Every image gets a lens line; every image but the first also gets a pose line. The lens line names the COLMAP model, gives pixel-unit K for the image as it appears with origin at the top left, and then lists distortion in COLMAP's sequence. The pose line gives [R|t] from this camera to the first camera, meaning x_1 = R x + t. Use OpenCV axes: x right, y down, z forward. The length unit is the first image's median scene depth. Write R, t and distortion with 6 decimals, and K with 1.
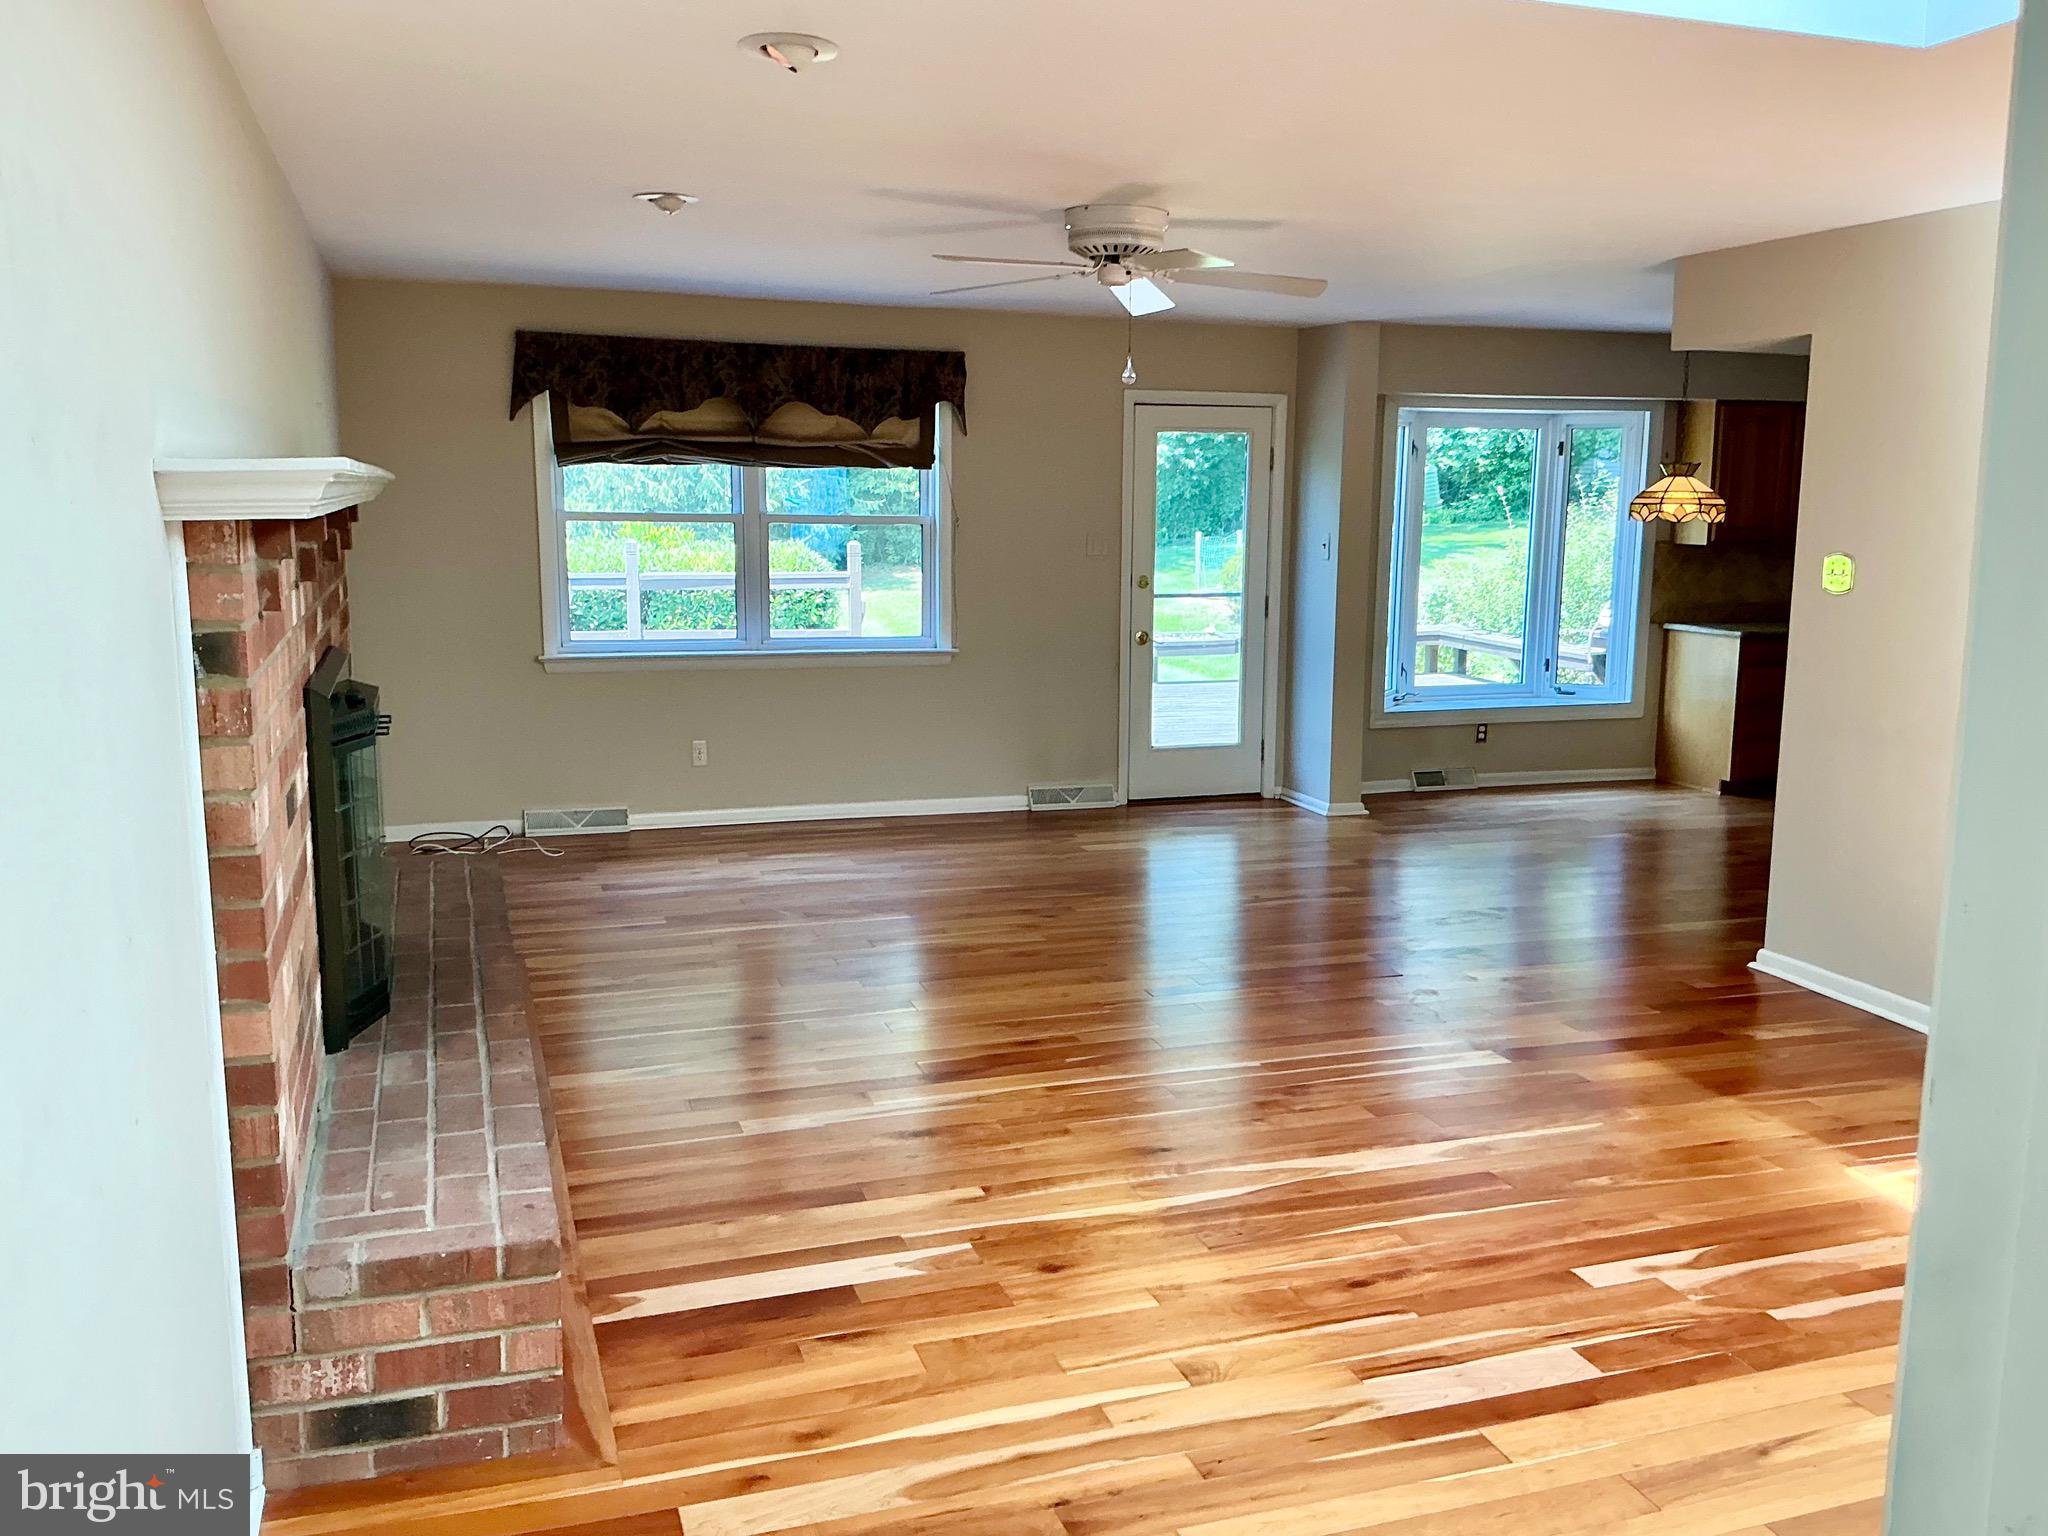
lens RADIAL K [[1726.9, 0, 1023.7], [0, 1726.9, 769.5], [0, 0, 1]] dist [0.051877, -0.010252]
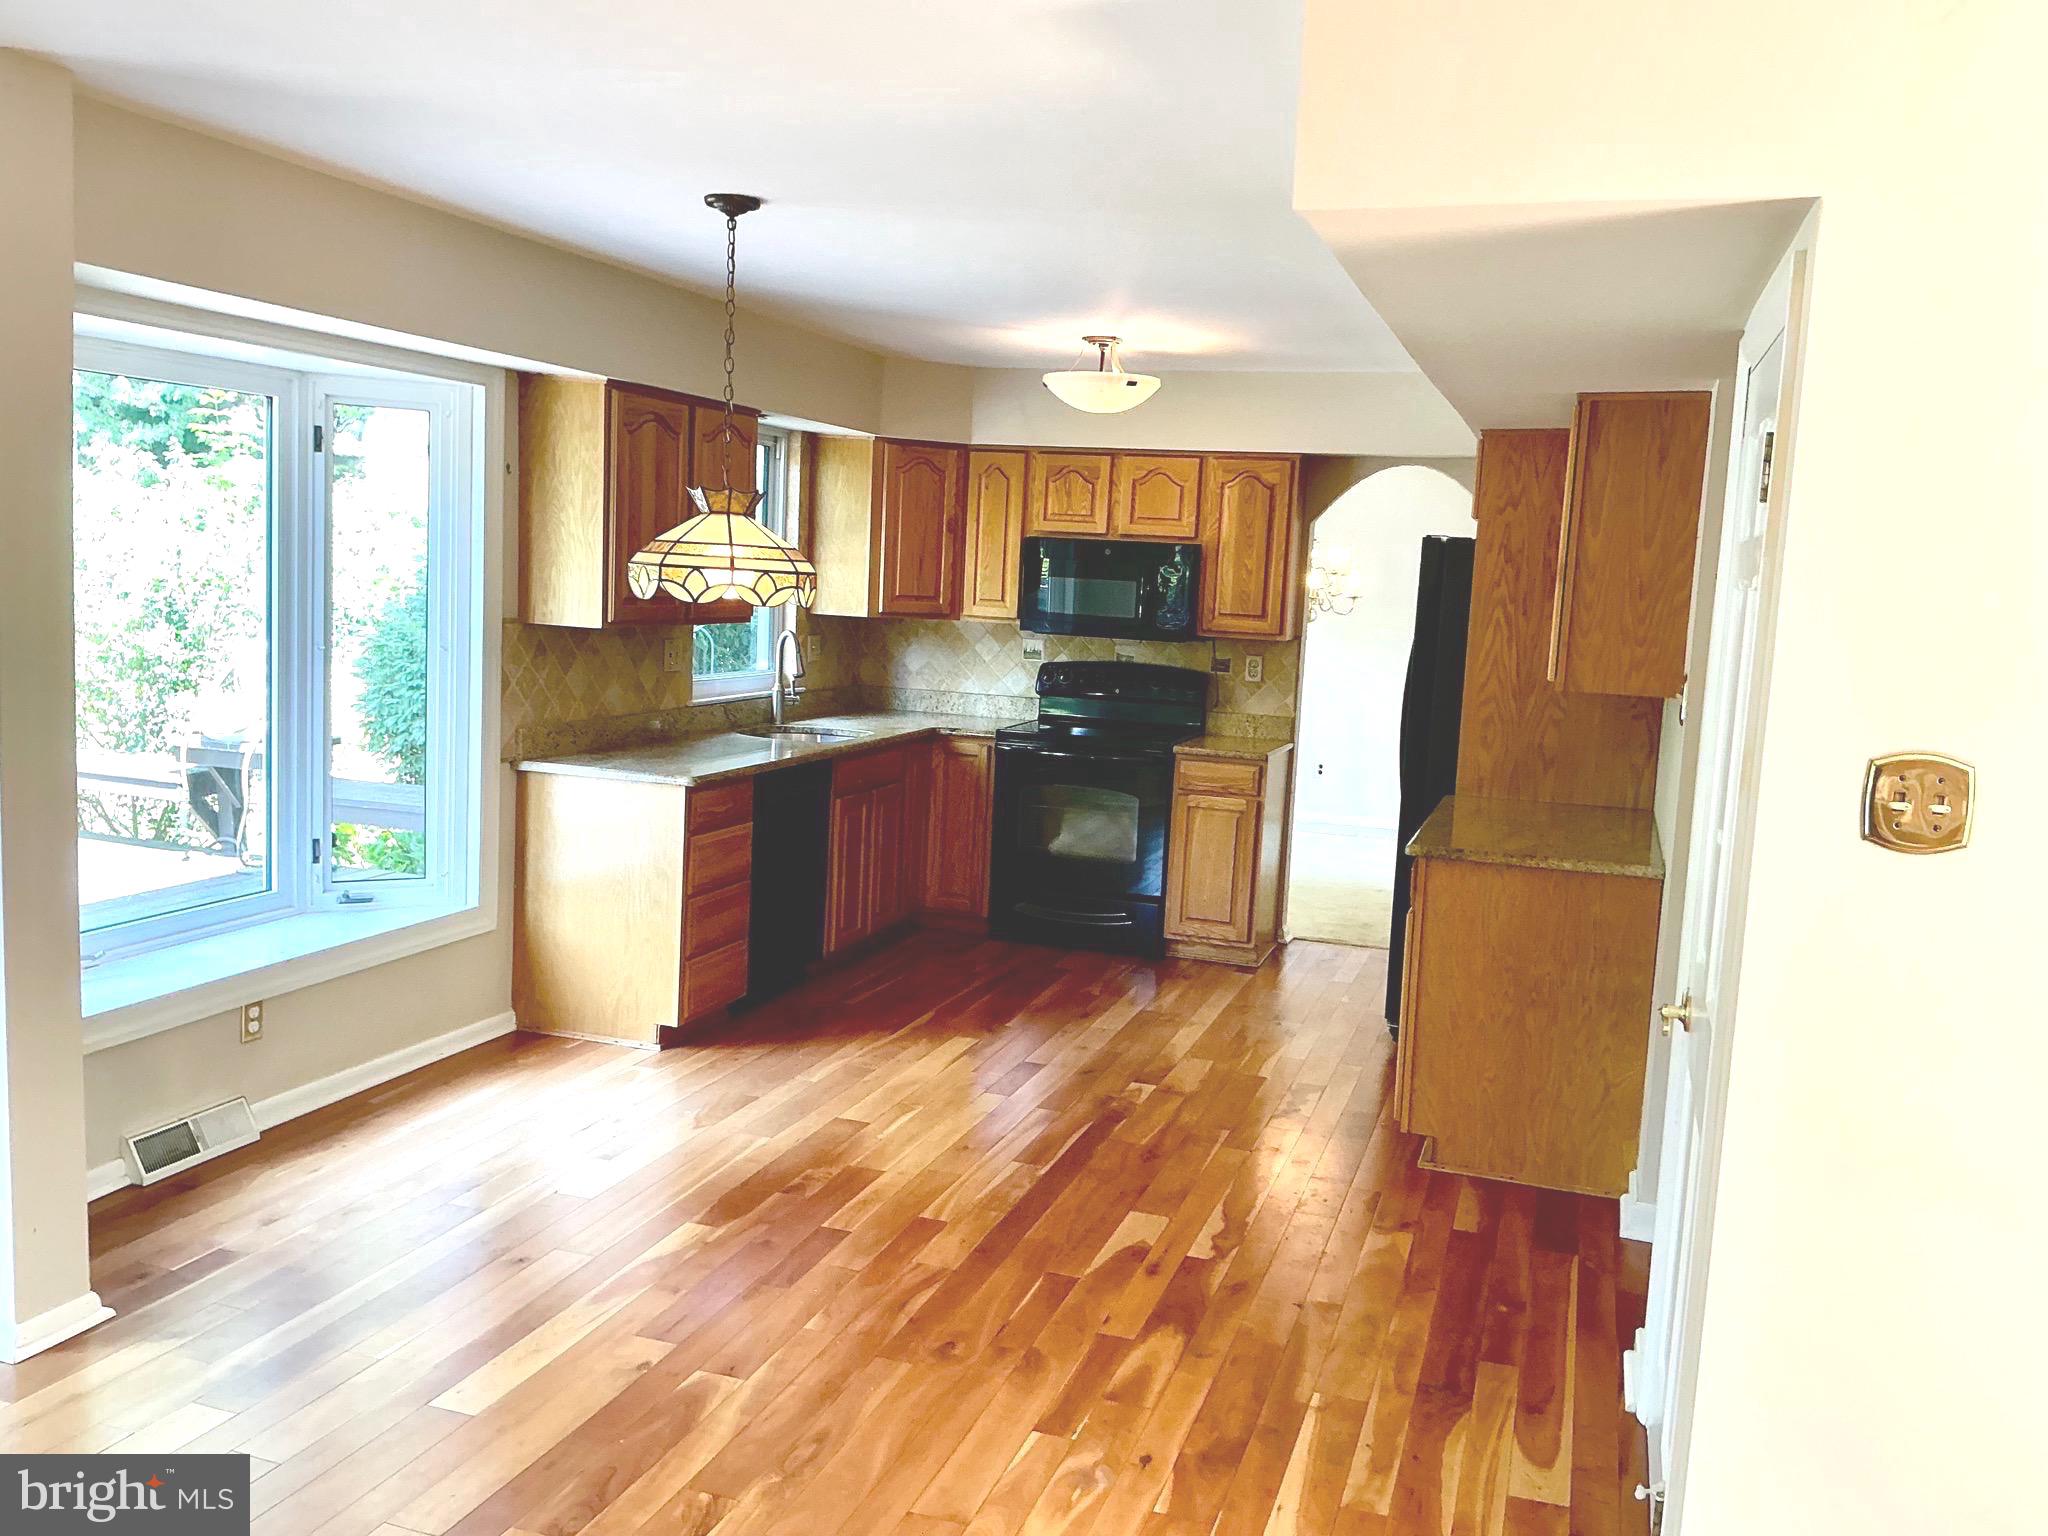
lens RADIAL K [[1726.9, 0, 1020.4], [0, 1726.9, 772.6], [0, 0, 1]] dist [0.051877, -0.010252]
pose [[0.602952, -0.074844, 0.794259, 0.014570], [0.083250, 0.996057, 0.030661, -0.084399], [-0.793422, 0.047635, 0.606806, 0.524810]]
